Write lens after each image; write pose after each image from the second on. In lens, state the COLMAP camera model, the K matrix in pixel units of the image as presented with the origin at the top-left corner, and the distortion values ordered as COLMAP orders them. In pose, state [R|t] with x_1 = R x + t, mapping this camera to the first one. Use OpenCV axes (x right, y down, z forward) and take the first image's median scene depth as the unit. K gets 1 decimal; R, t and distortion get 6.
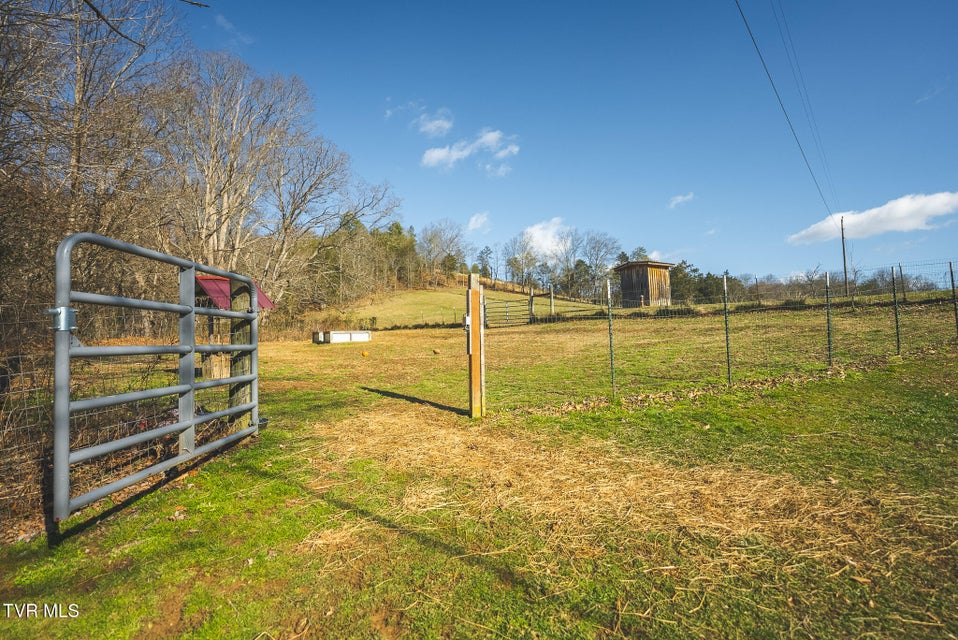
lens RADIAL K [[437.7, 0, 479.0], [0, 437.7, 320.0], [0, 0, 1]] dist [-0.001075, -0.000067]
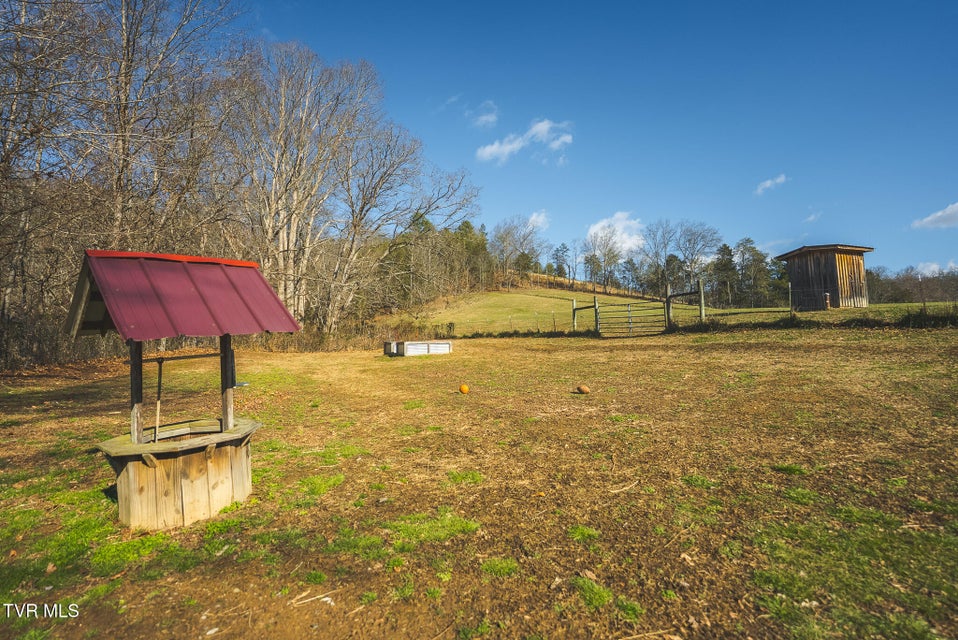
lens RADIAL K [[446.9, 0, 479.0], [0, 446.9, 320.0], [0, 0, 1]] dist [0.008545, -0.000036]
pose [[0.988462, -0.005365, -0.151375, -0.042823], [0.004647, 0.999976, -0.005093, -0.006346], [0.151399, 0.004331, 0.988463, 0.109733]]
